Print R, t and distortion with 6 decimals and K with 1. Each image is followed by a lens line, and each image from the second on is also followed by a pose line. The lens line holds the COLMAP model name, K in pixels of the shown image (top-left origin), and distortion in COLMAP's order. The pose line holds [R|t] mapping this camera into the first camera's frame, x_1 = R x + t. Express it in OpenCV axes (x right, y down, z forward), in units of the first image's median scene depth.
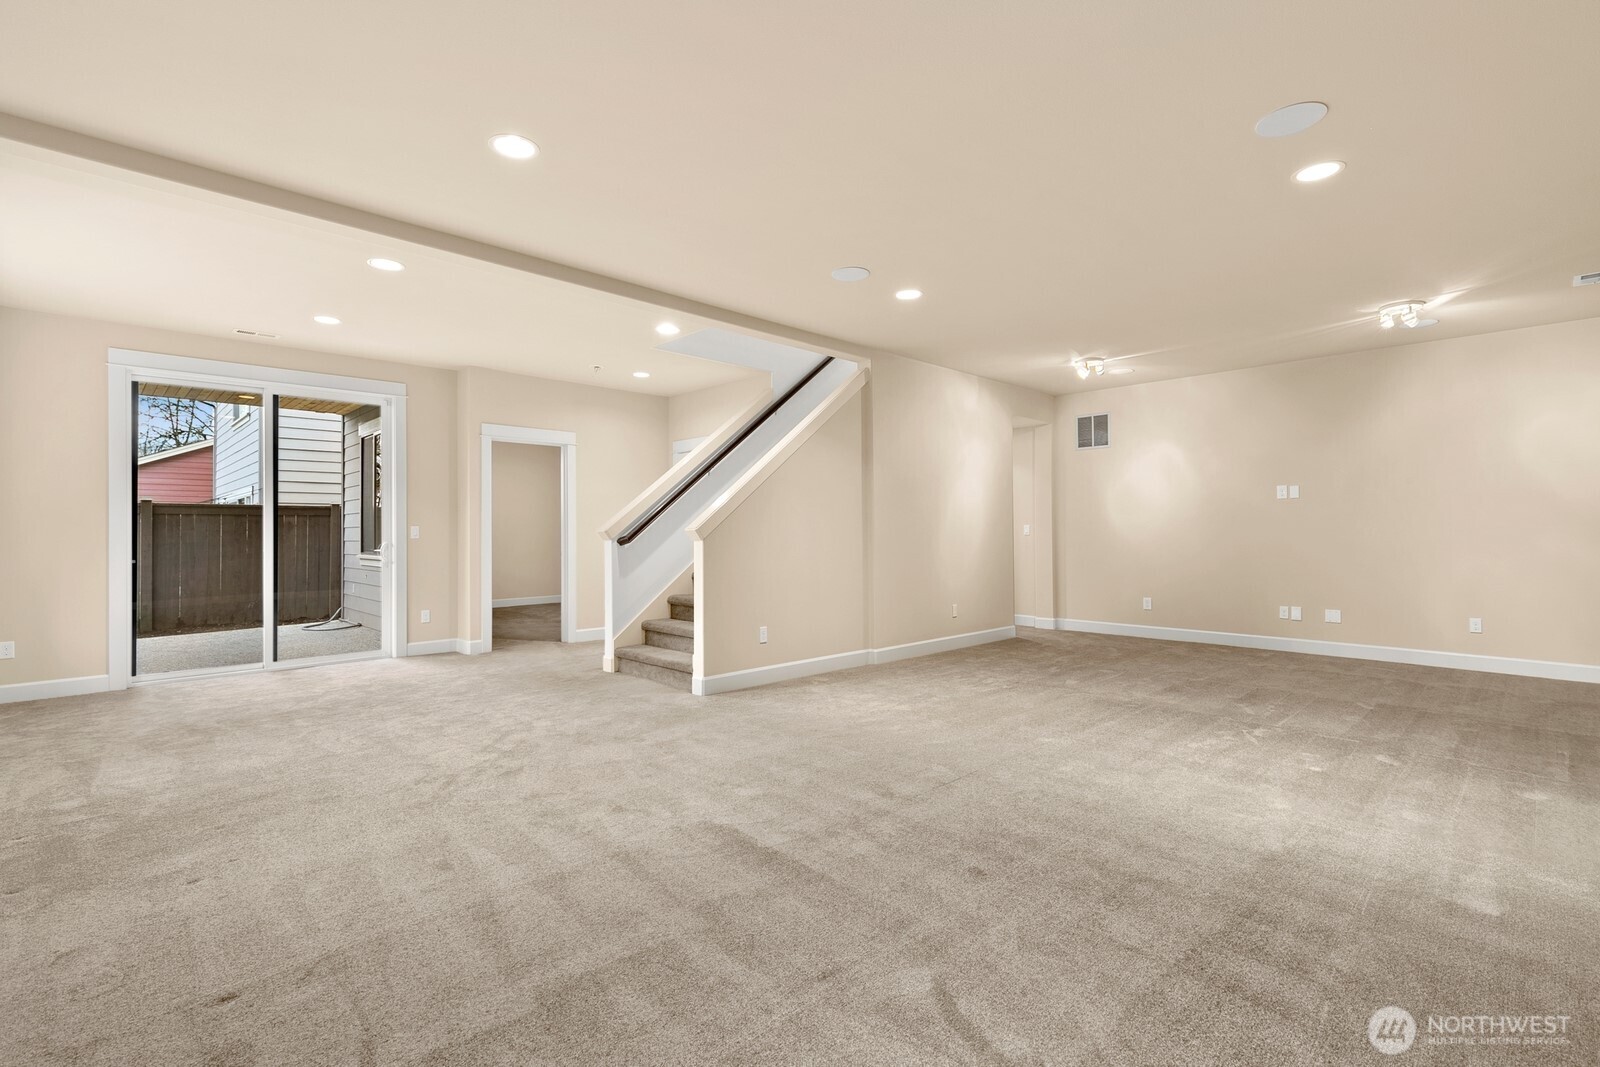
lens RADIAL K [[723.1, 0, 796.2], [0, 723.1, 528.2], [0, 0, 1]] dist [0.001017, 0.000183]
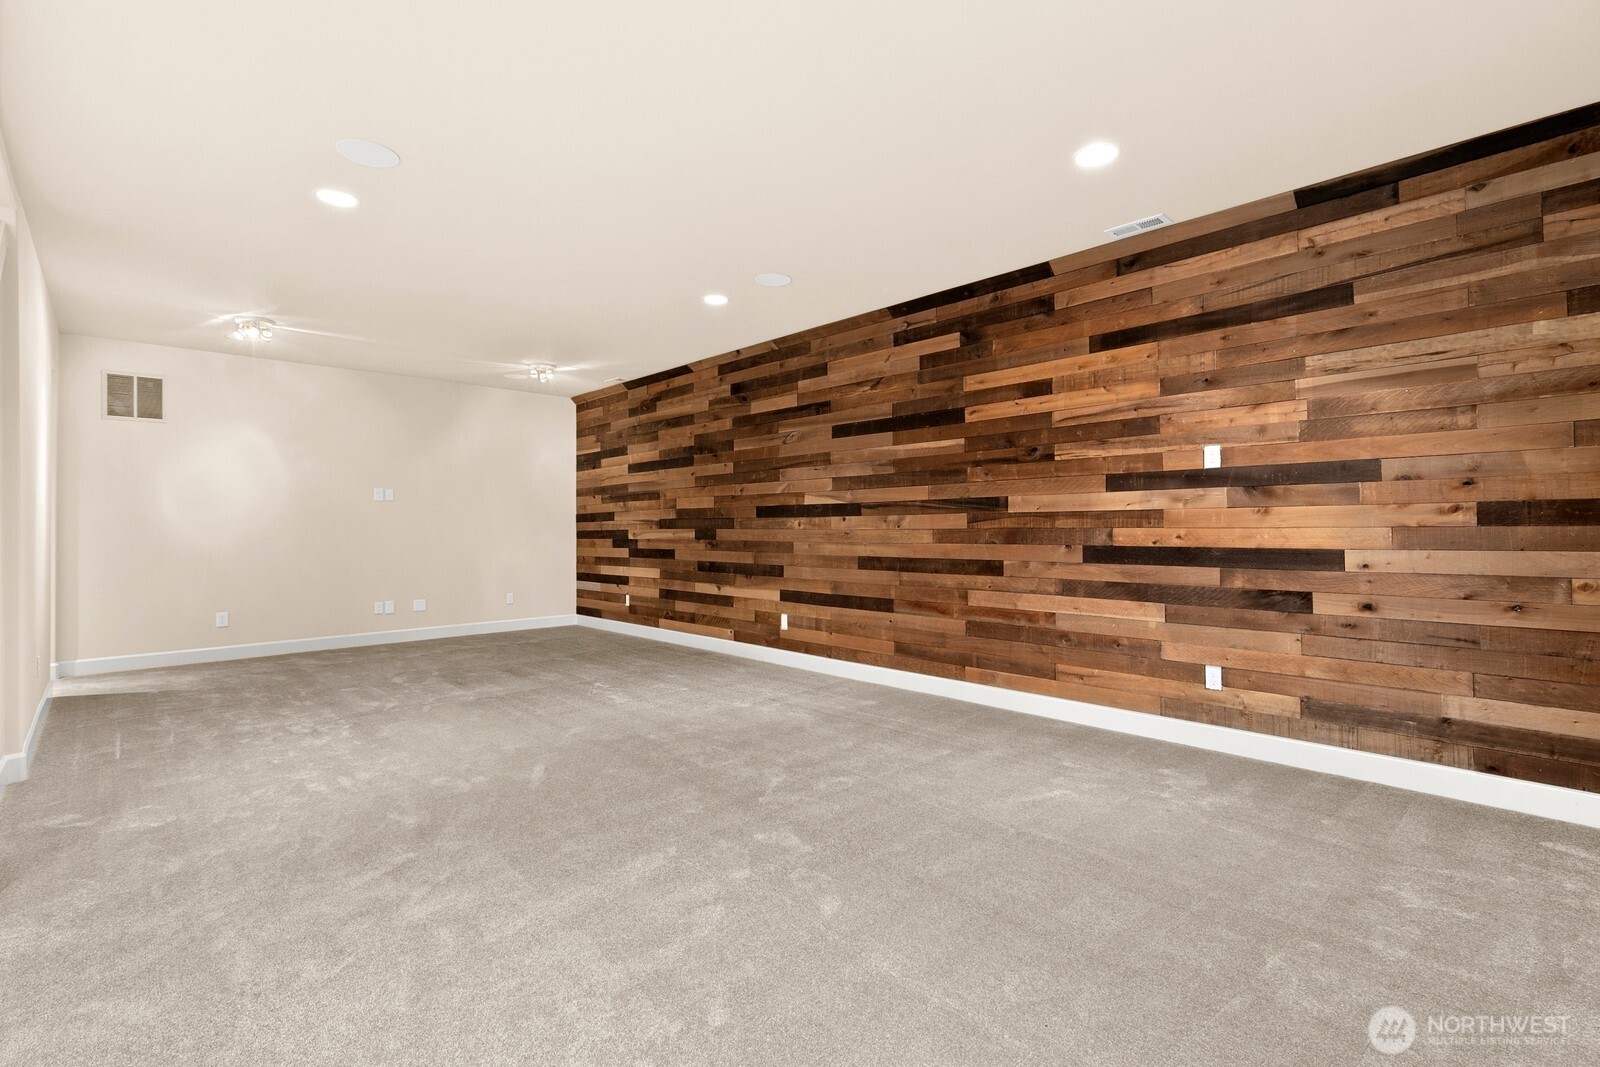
lens RADIAL K [[723.1, 0, 796.2], [0, 723.1, 528.2], [0, 0, 1]] dist [0.001017, 0.000183]
pose [[0.015809, 0.001793, 0.999873, -0.376442], [0.001747, 0.999997, -0.001821, 0.002997], [-0.999874, 0.001776, 0.015805, 0.371037]]
